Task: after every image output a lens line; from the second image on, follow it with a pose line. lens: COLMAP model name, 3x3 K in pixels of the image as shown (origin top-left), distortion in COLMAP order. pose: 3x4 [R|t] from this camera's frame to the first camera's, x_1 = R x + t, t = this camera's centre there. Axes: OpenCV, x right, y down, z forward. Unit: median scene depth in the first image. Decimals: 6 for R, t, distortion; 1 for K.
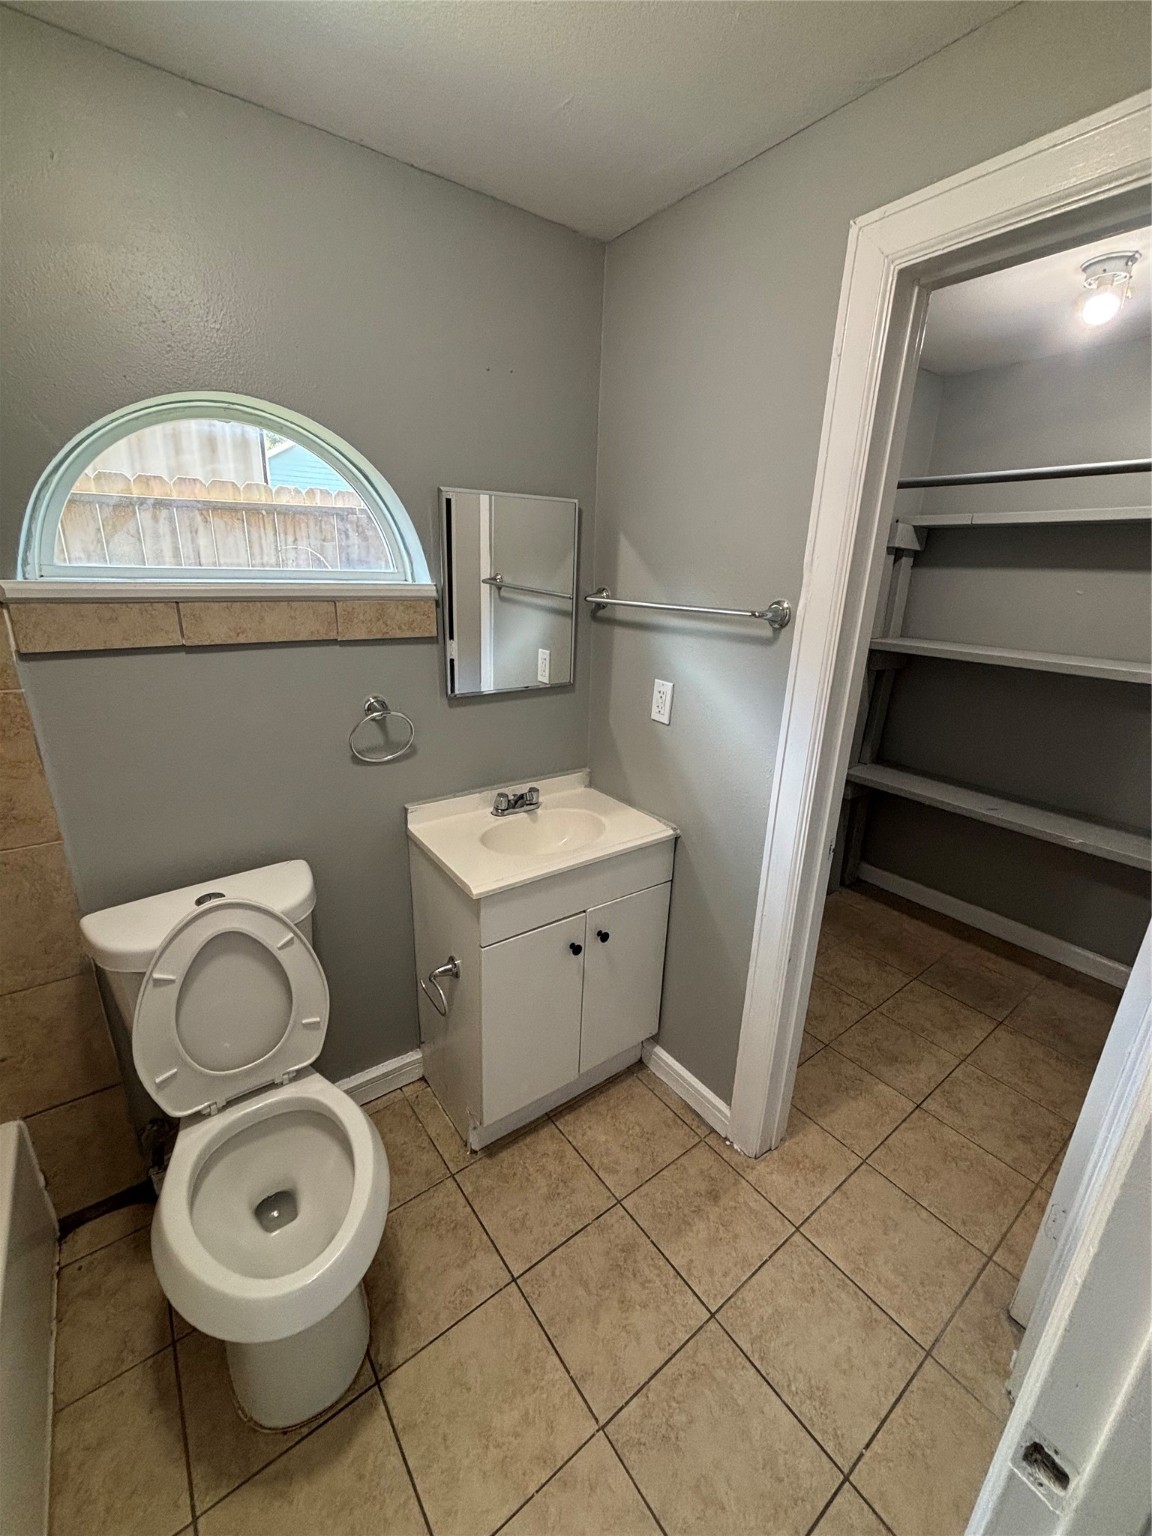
lens RADIAL K [[612.7, 0, 576.0], [0, 612.7, 768.0], [0, 0, 1]] dist [0.000259, -0.003908]
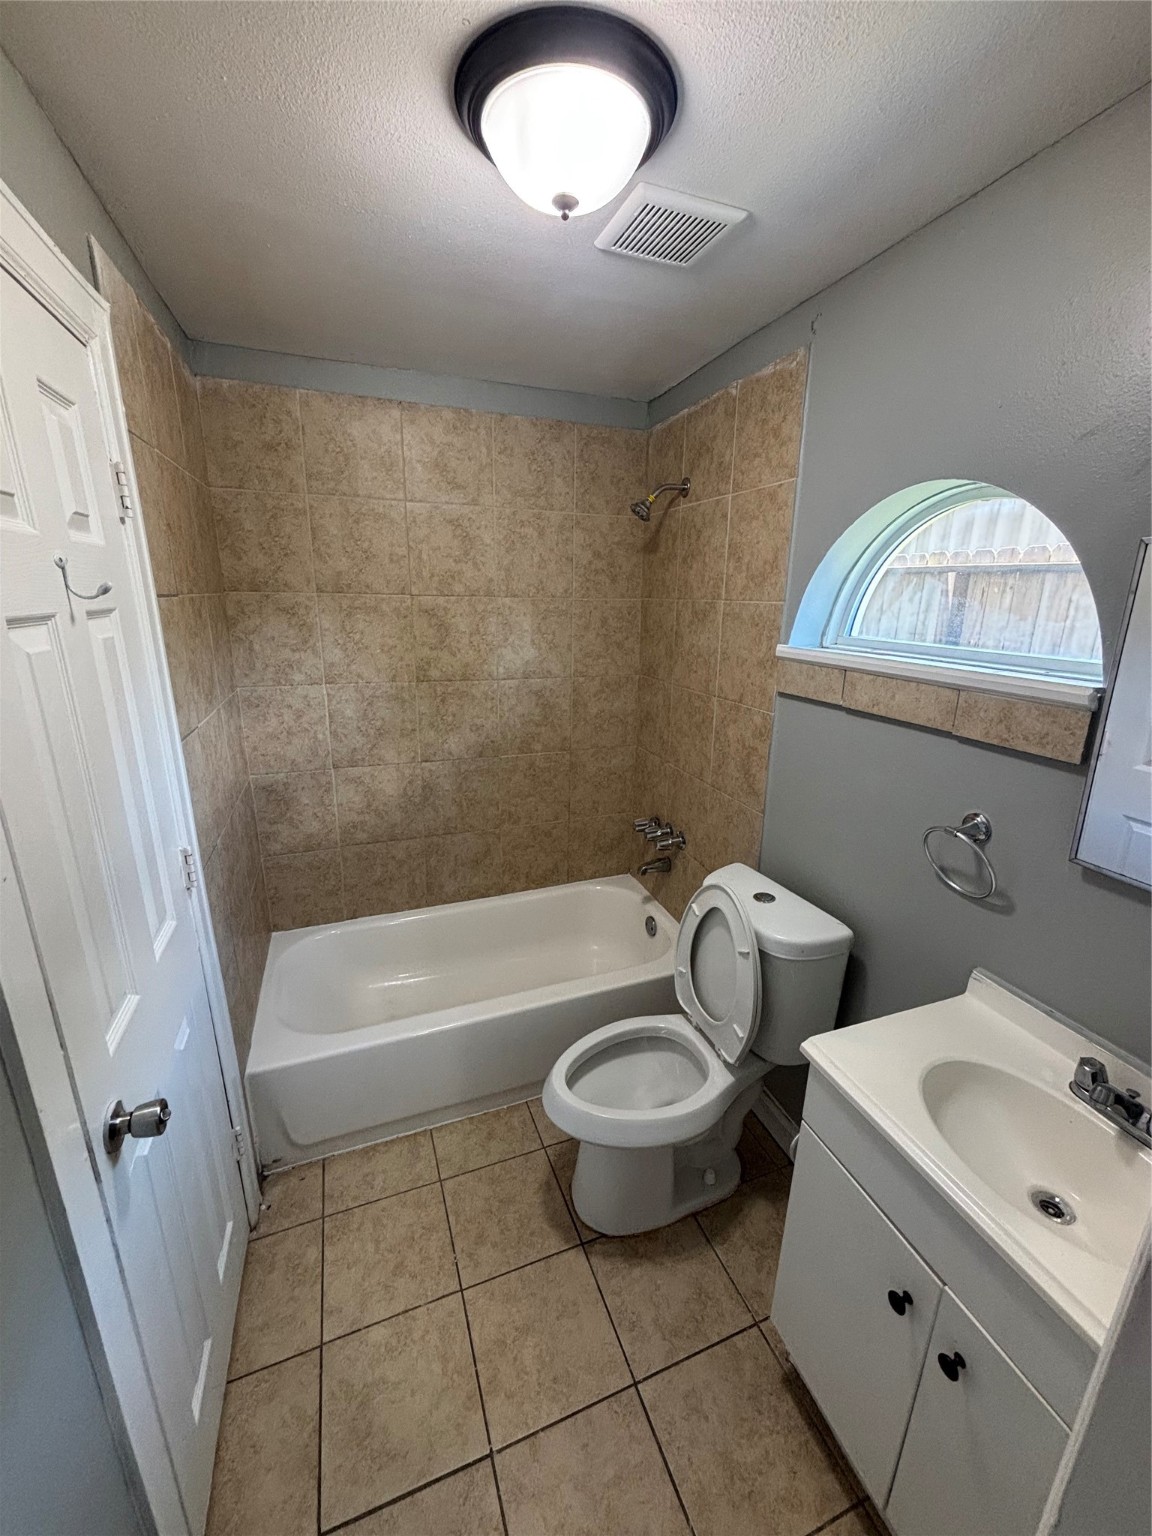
lens RADIAL K [[612.7, 0, 576.0], [0, 612.7, 768.0], [0, 0, 1]] dist [0.000259, -0.003908]
pose [[-0.272622, 0.235371, -0.932887, 0.465533], [-0.319309, 0.892524, 0.318501, -0.224942], [0.907590, 0.384709, -0.168165, 0.570670]]
